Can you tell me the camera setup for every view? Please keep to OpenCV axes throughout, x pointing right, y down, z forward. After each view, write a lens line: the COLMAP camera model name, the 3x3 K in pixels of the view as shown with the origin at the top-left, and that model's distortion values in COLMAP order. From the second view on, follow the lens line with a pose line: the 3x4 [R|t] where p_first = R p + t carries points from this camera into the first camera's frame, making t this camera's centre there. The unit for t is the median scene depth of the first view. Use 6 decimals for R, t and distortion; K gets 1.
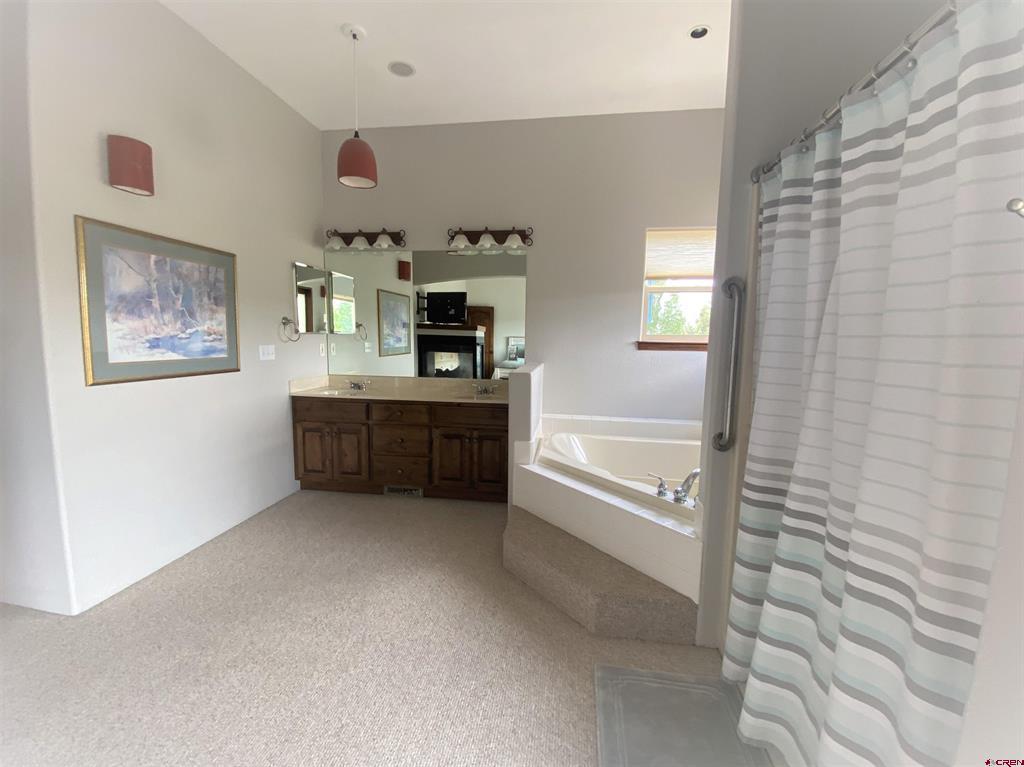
lens RADIAL K [[429.9, 0, 509.2], [0, 429.9, 381.6], [0, 0, 1]] dist [0.024873, -0.021496]
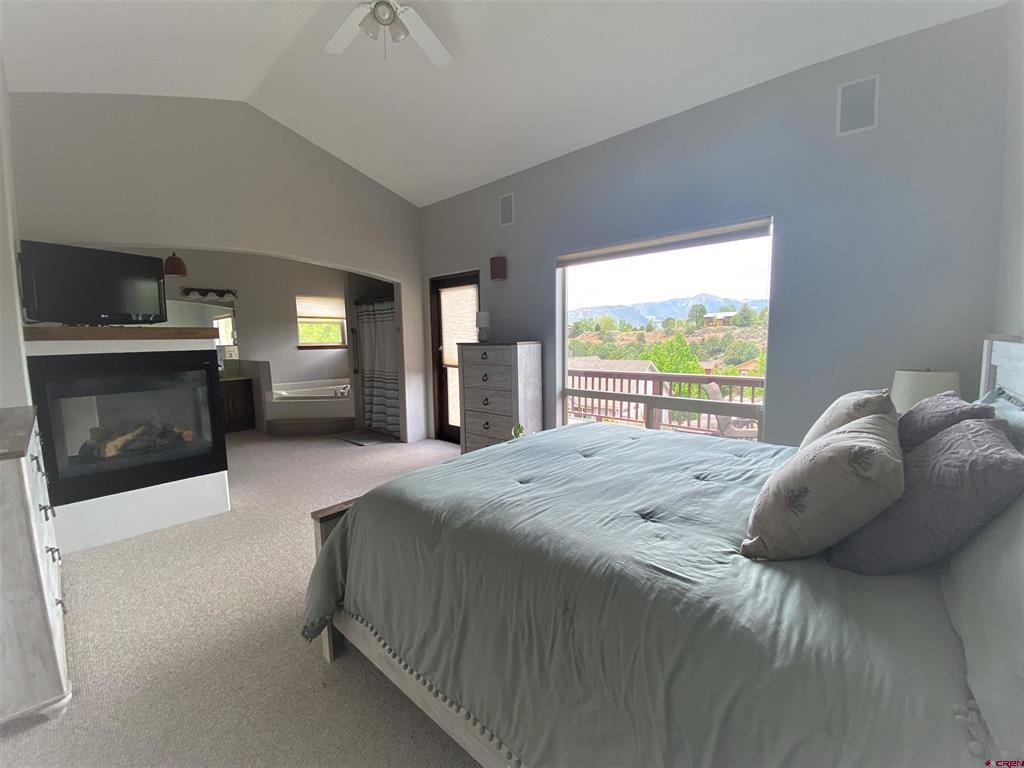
lens RADIAL K [[414.0, 0, 512.0], [0, 414.0, 384.0], [0, 0, 1]] dist [-0.002076, -0.000385]
pose [[0.546663, -0.116976, 0.829141, -0.932676], [0.110765, 0.991595, 0.066867, 0.083073], [-0.829994, 0.055286, 0.555025, -1.122655]]
